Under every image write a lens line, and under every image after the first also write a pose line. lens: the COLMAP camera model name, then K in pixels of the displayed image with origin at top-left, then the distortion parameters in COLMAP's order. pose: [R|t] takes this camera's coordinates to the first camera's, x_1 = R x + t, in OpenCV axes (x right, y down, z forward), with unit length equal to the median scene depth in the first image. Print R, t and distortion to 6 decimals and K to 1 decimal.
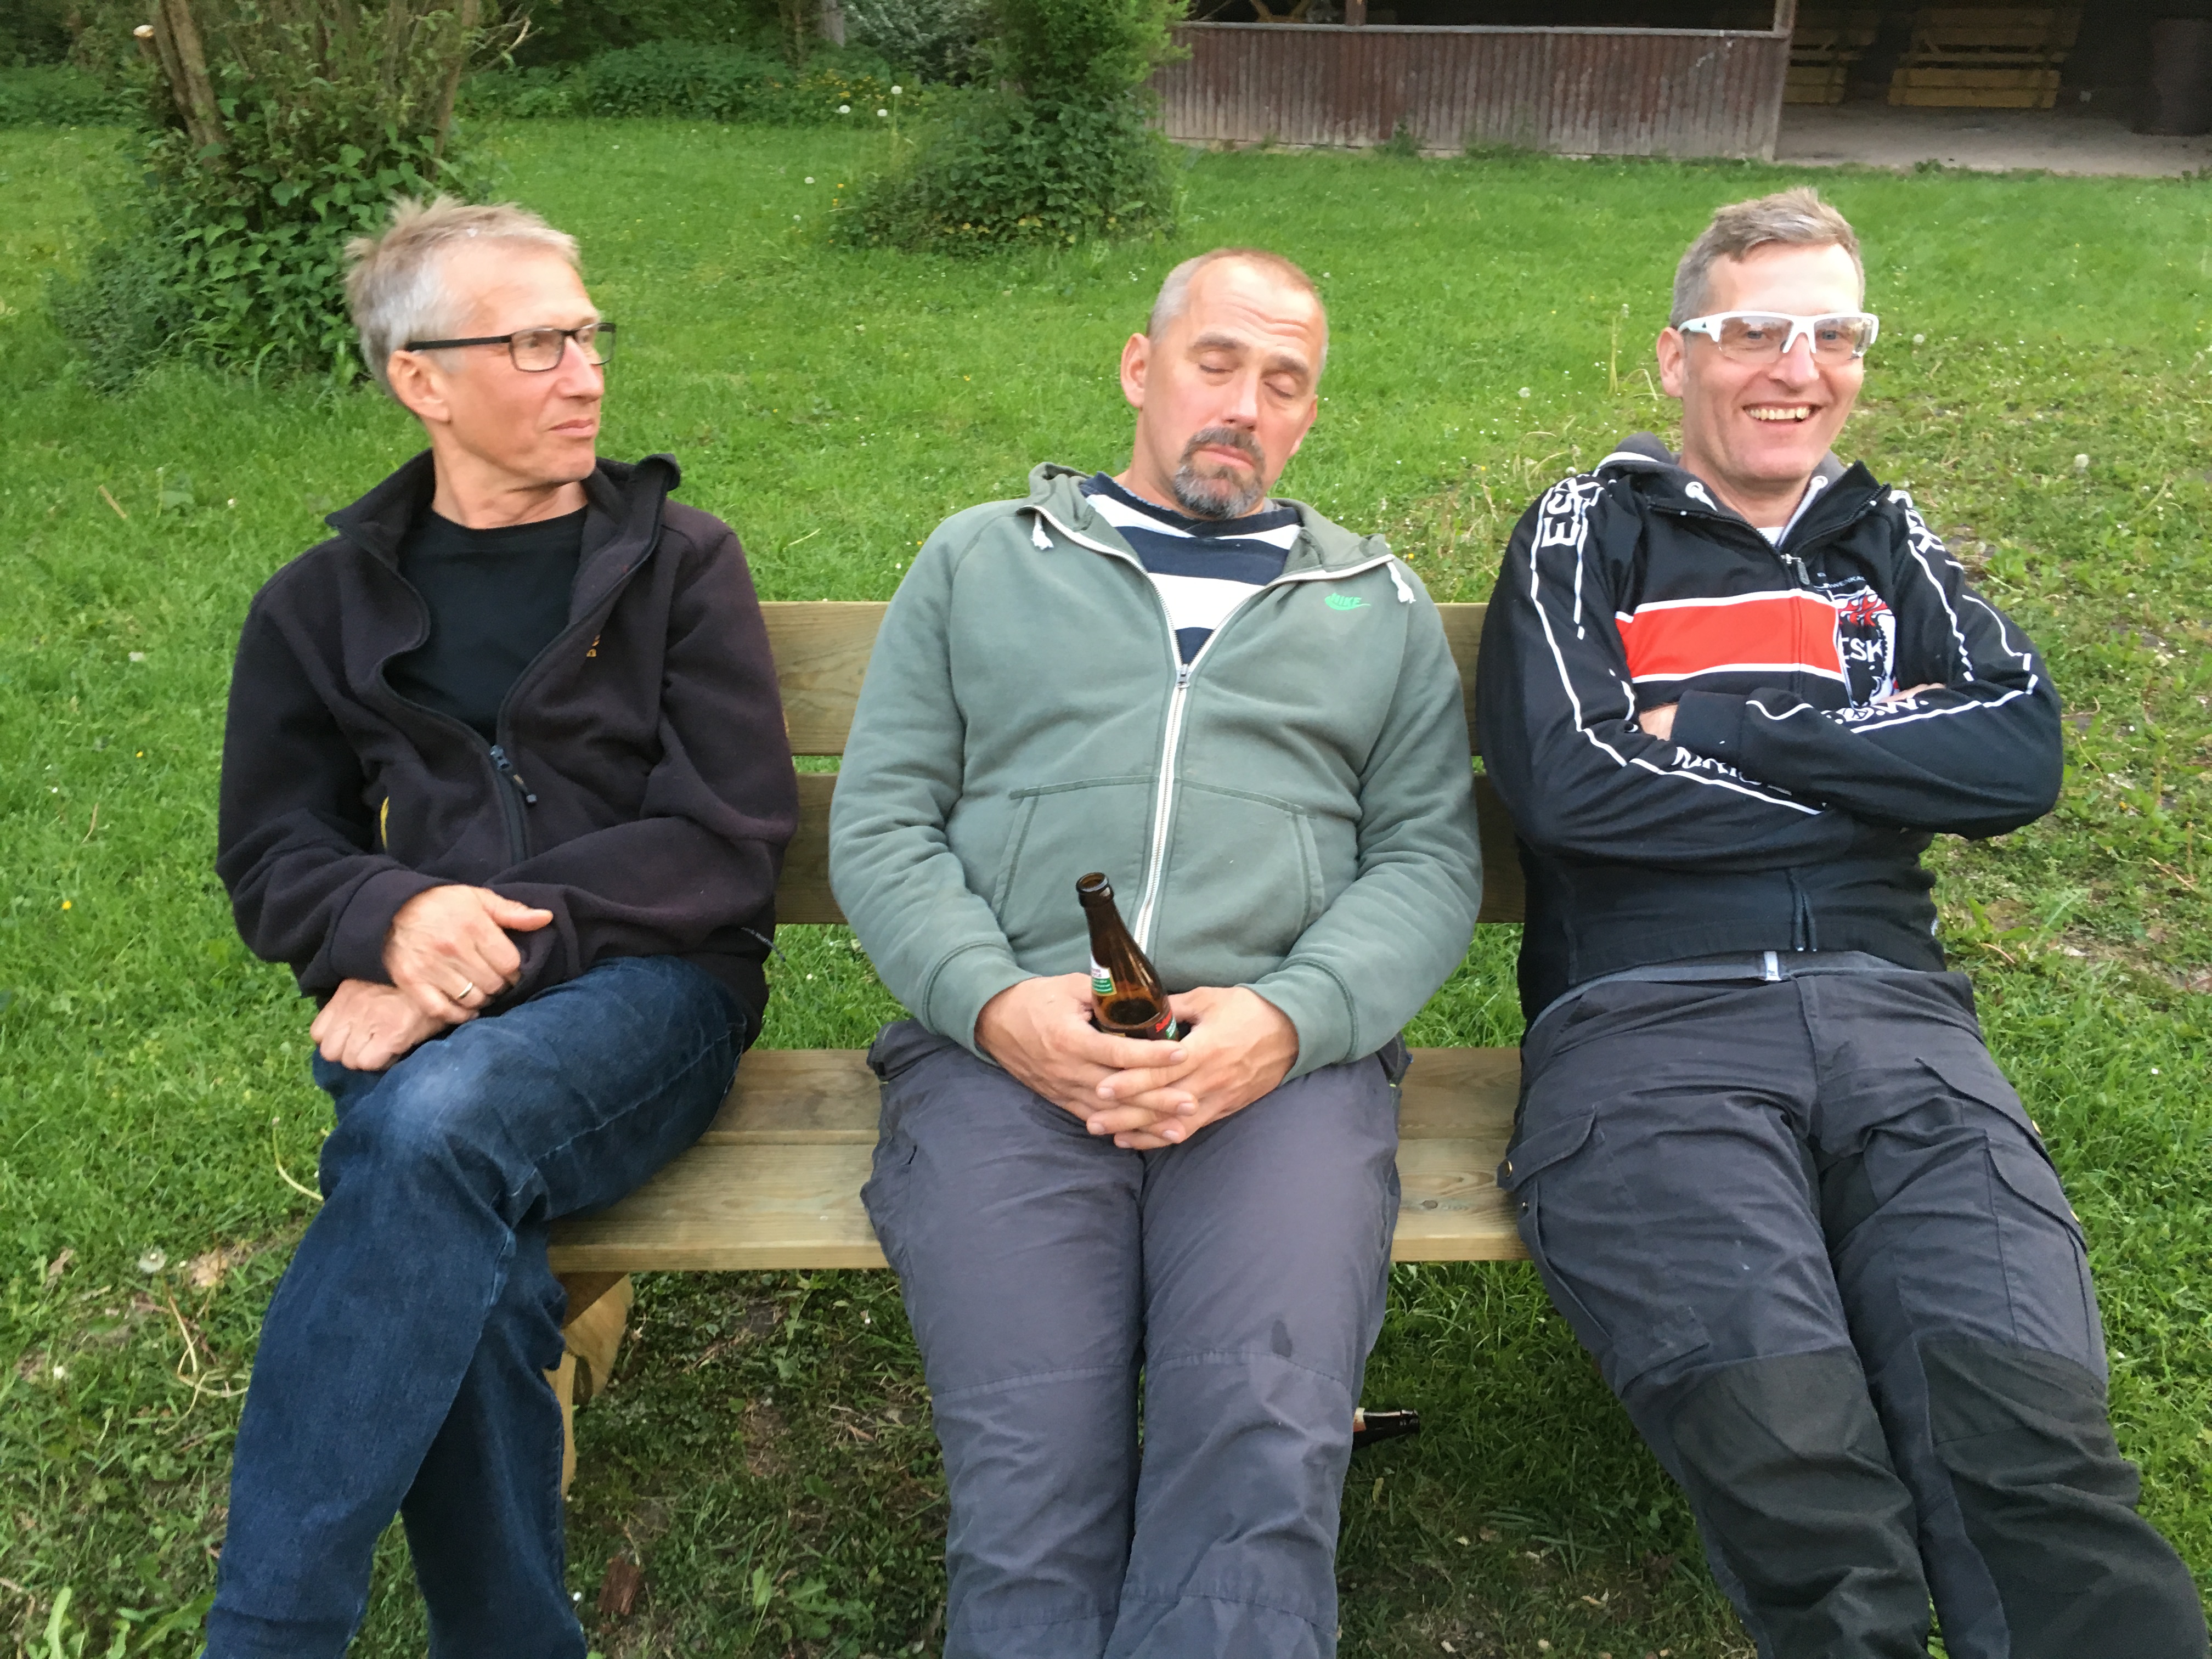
lens RADIAL K [[1872.6, 0, 1103.9], [0, 1872.6, 835.6], [0, 0, 1]] dist [0.073156, -0.105067]
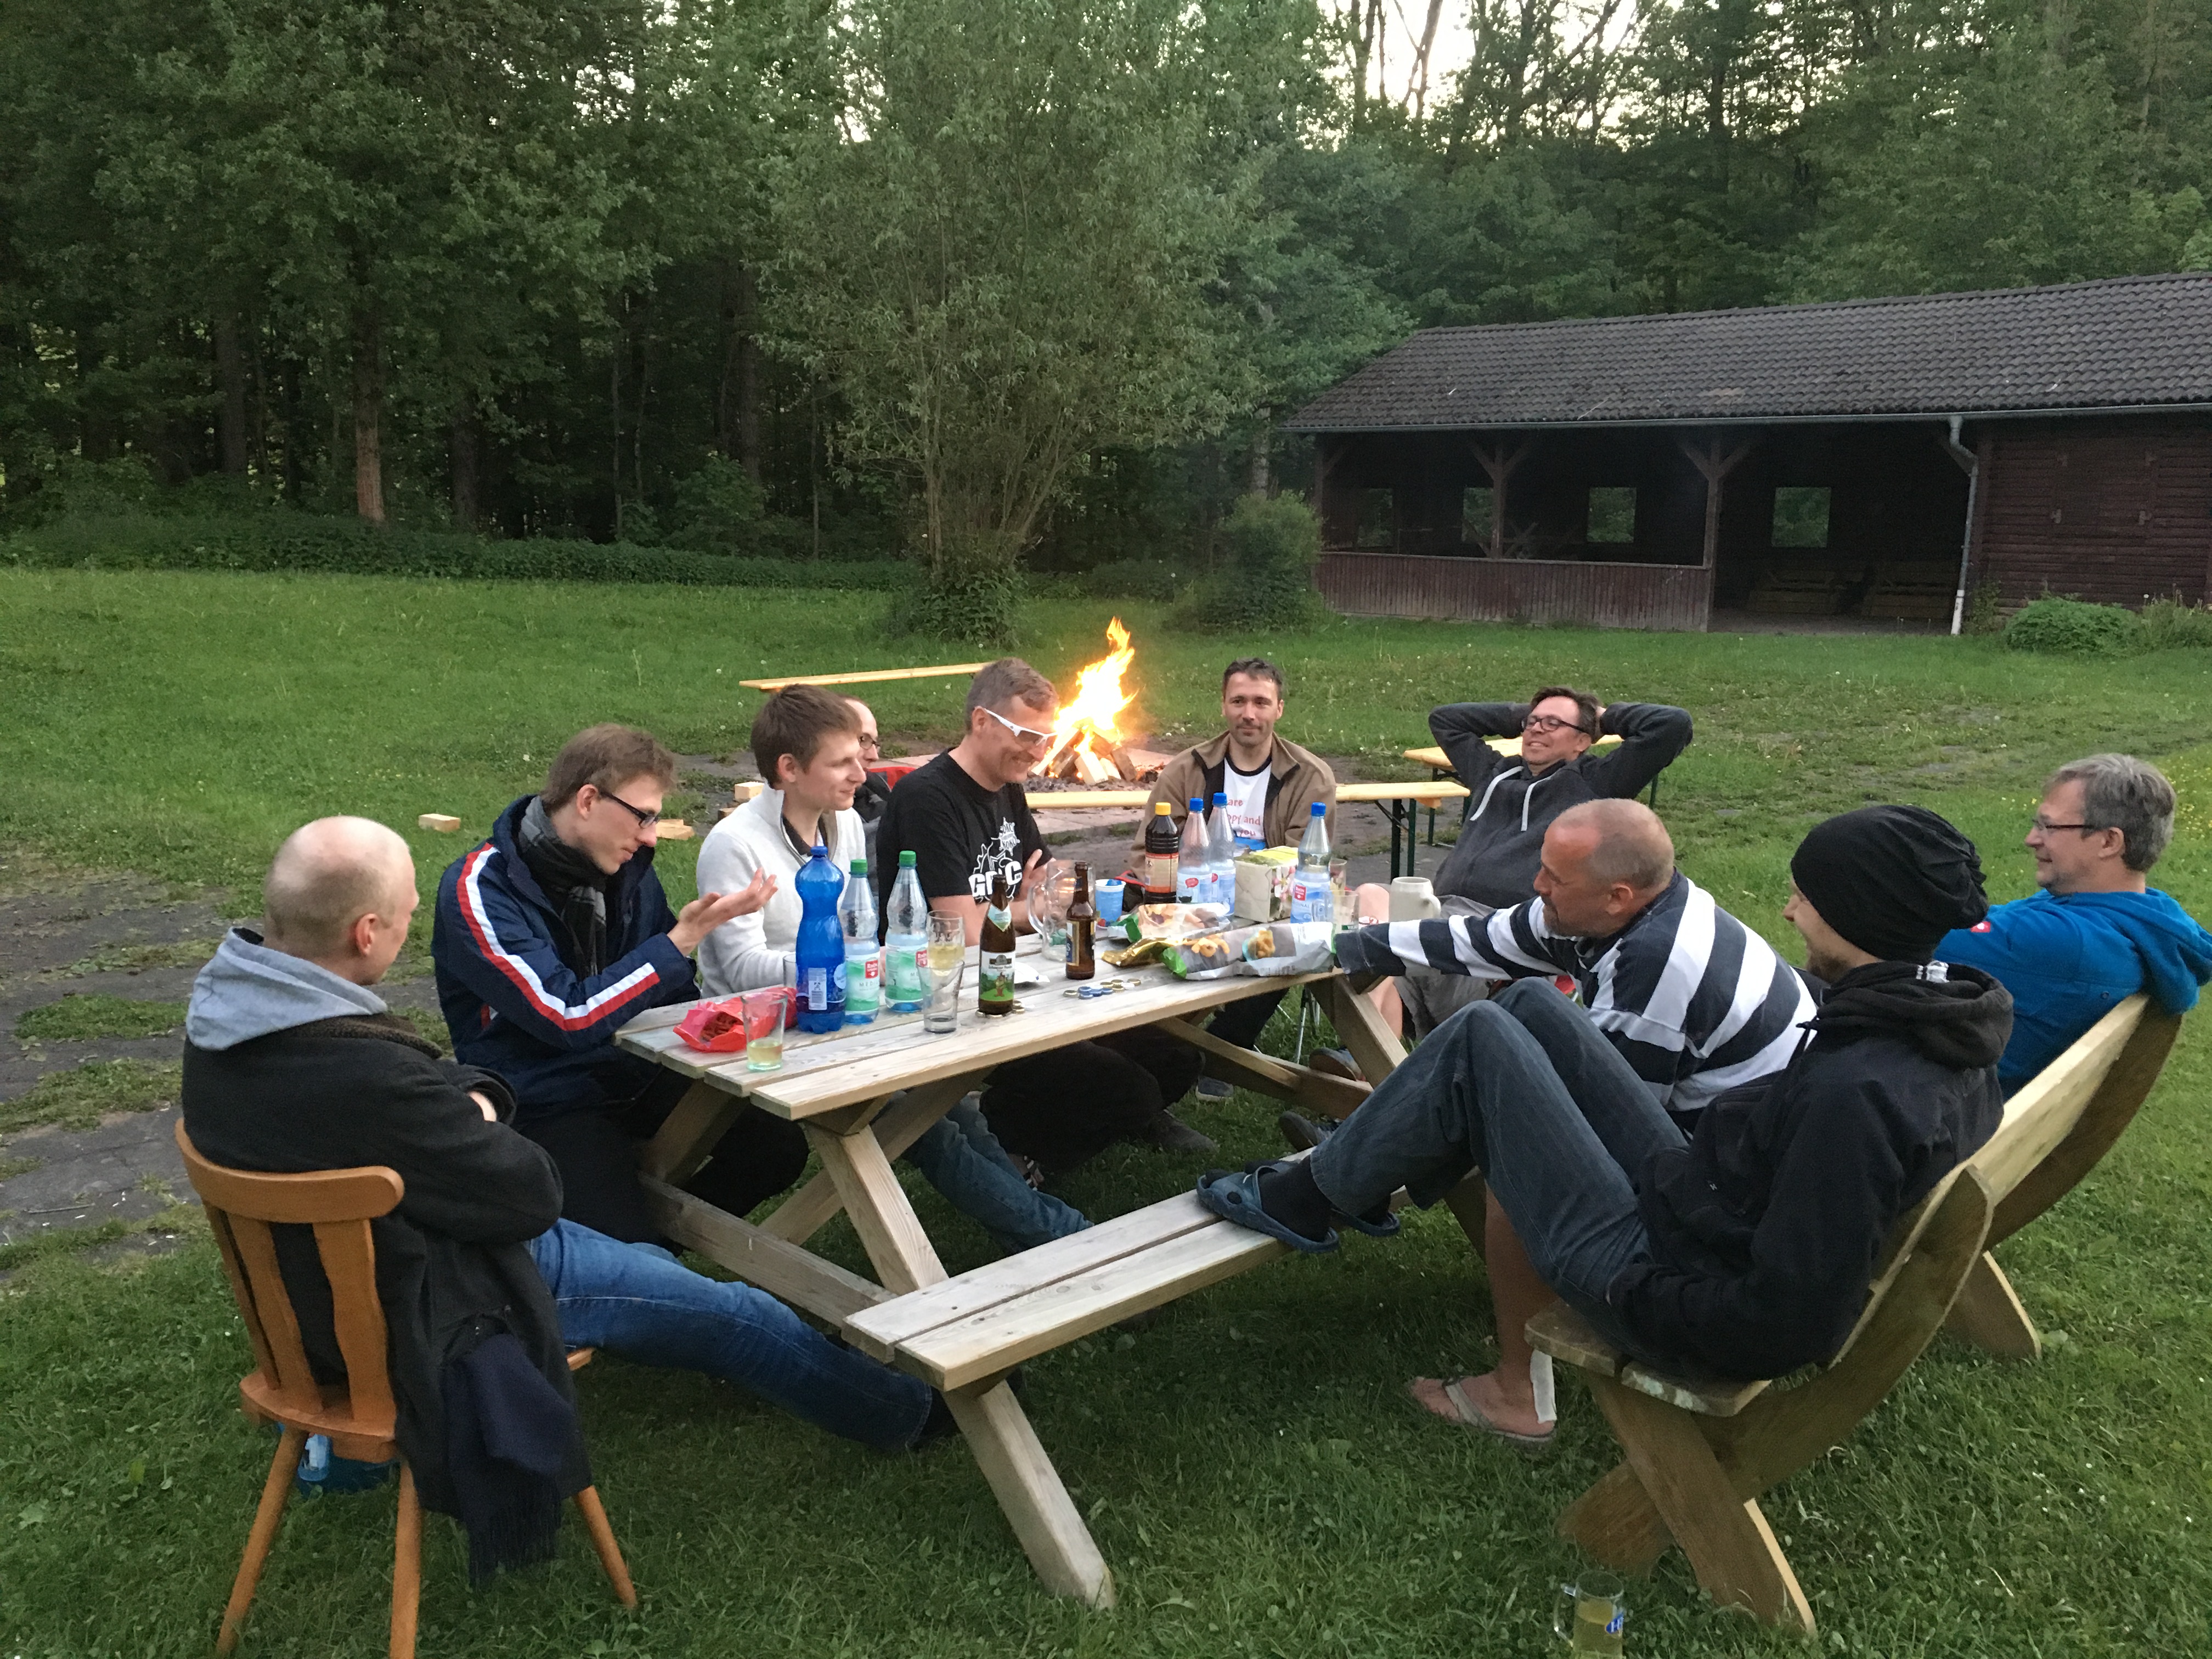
lens RADIAL K [[1872.6, 0, 1110.0], [0, 1872.6, 821.7], [0, 0, 1]] dist [0.073156, -0.105067]
pose [[0.965133, 0.064122, -0.253783, 0.618258], [-0.129900, 0.959051, -0.251687, 0.779431], [0.227252, 0.275878, 0.933942, -1.721410]]
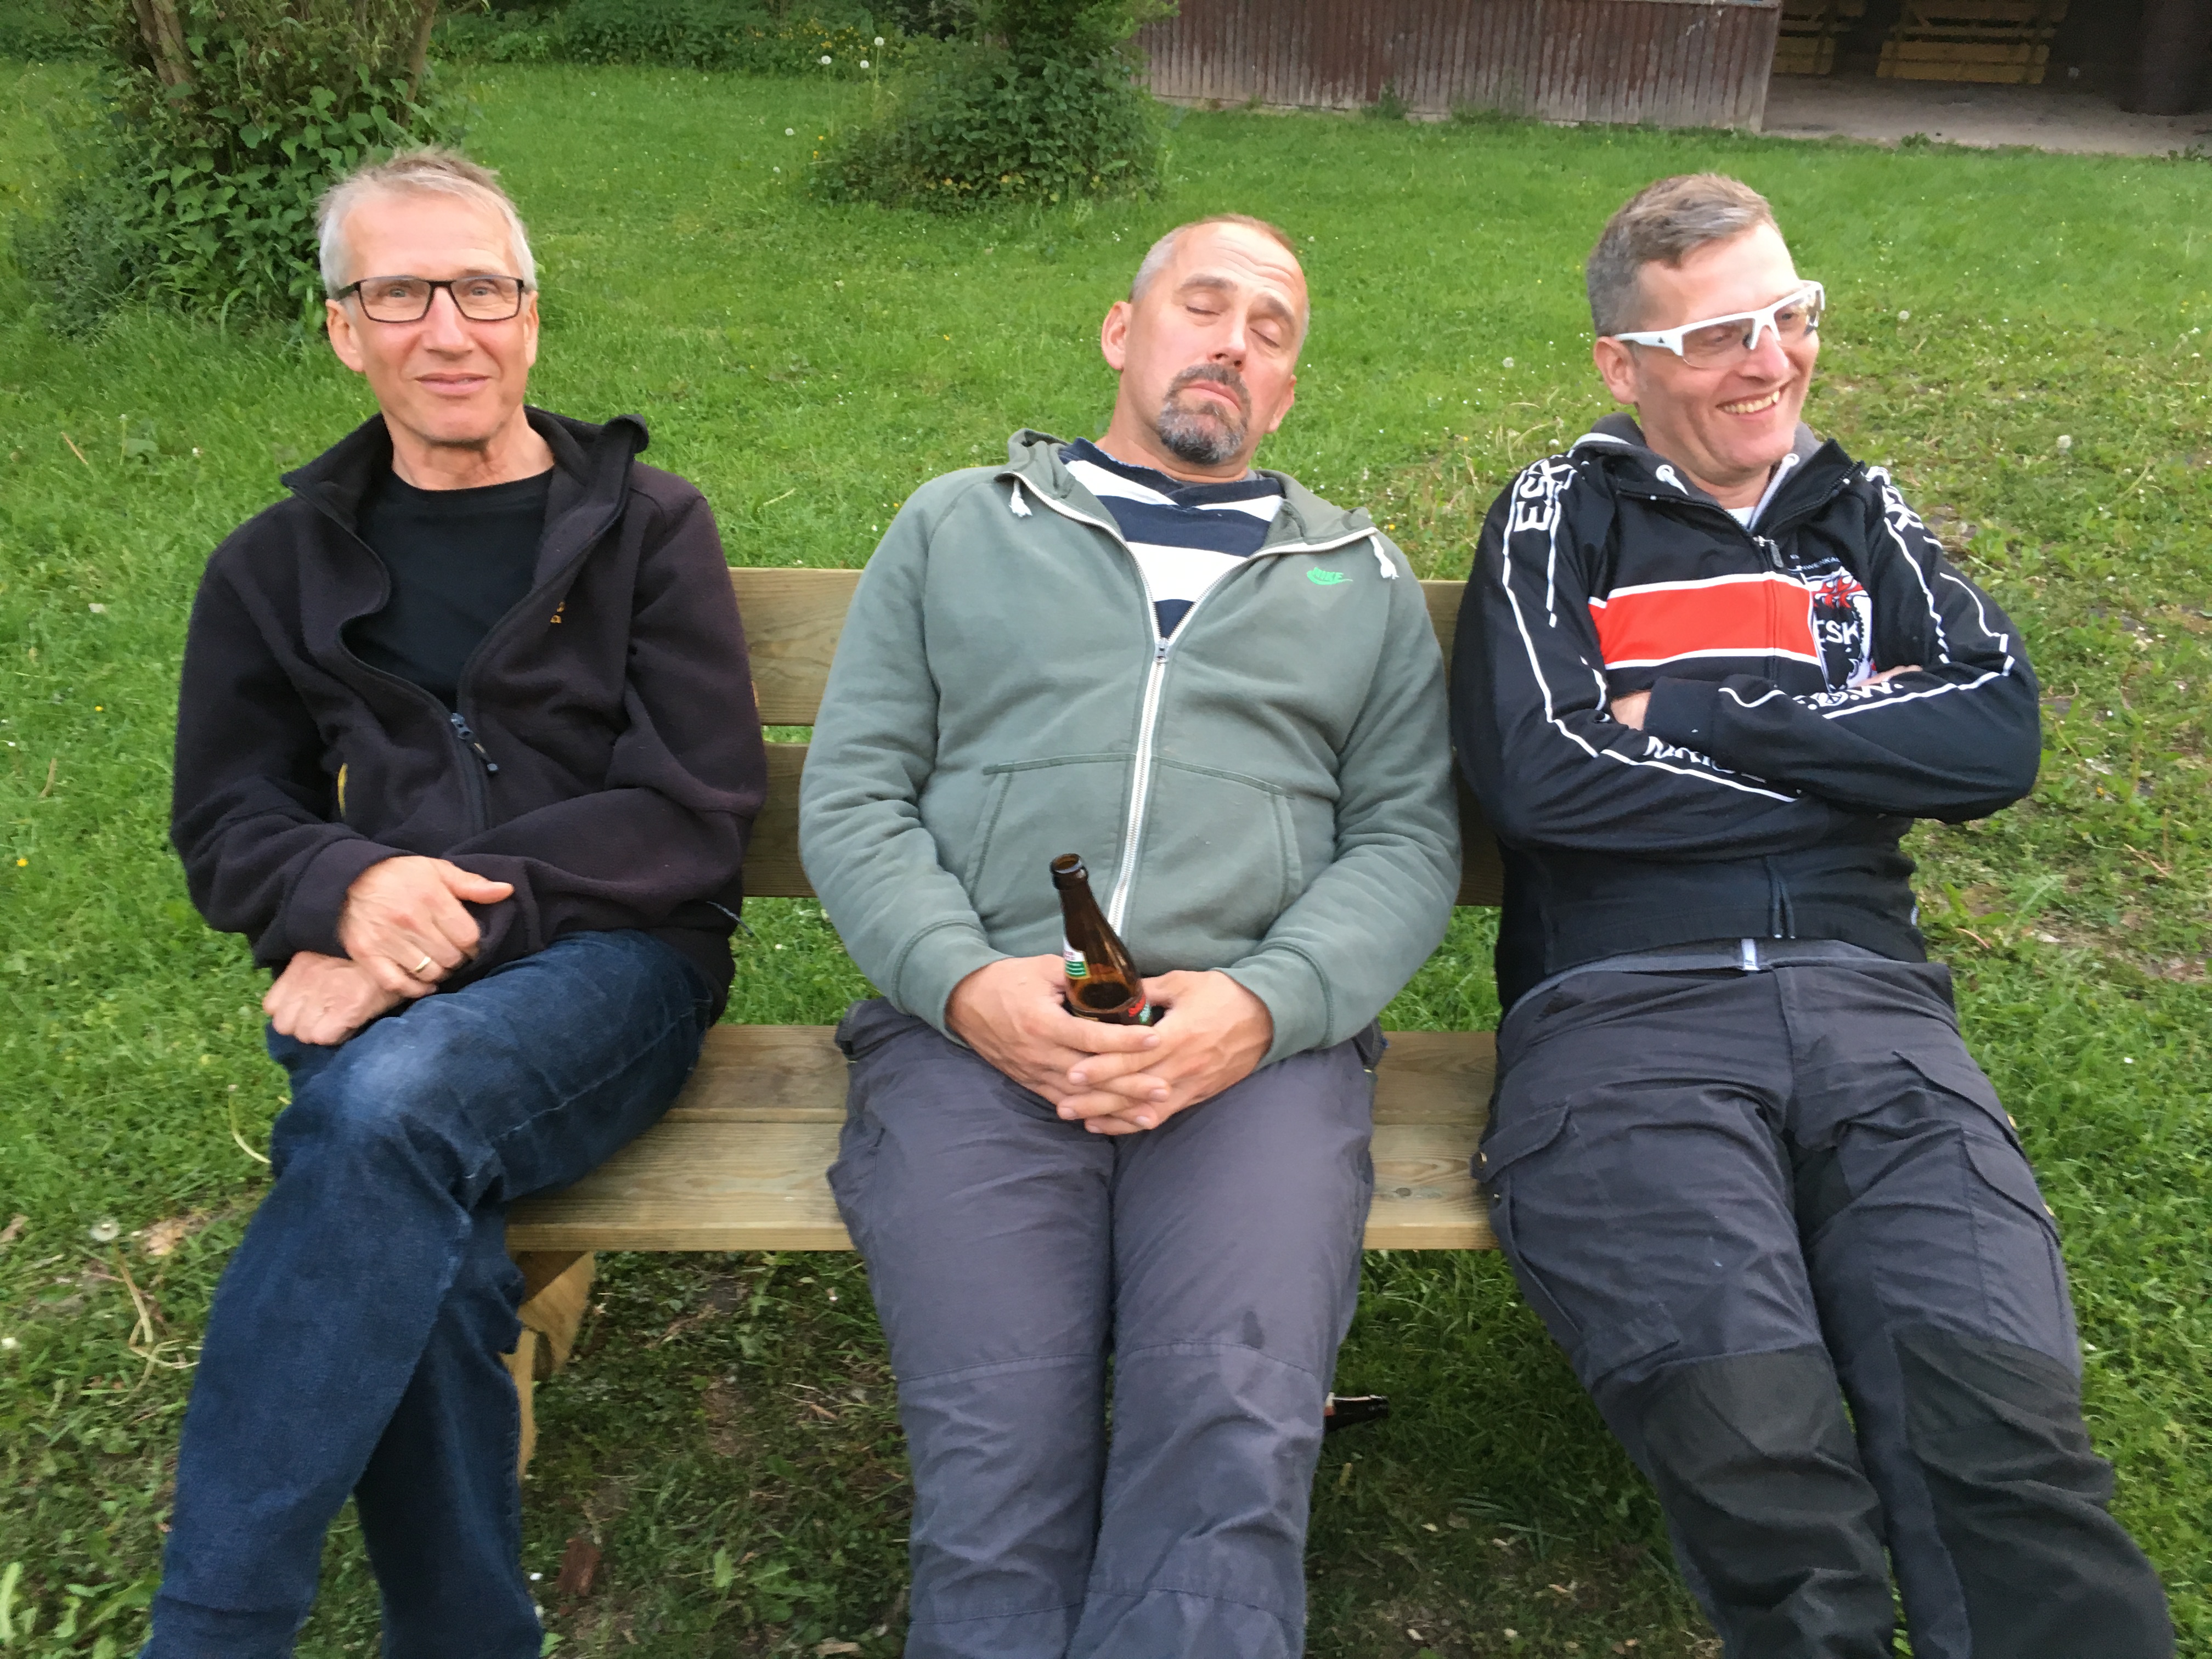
lens RADIAL K [[1872.6, 0, 1103.7], [0, 1872.6, 837.4], [0, 0, 1]] dist [0.073156, -0.105067]
pose [[0.999796, 0.014735, 0.013830, -0.000245], [-0.015019, 0.999673, 0.020718, -0.002400], [-0.013520, -0.020922, 0.999690, 0.004915]]
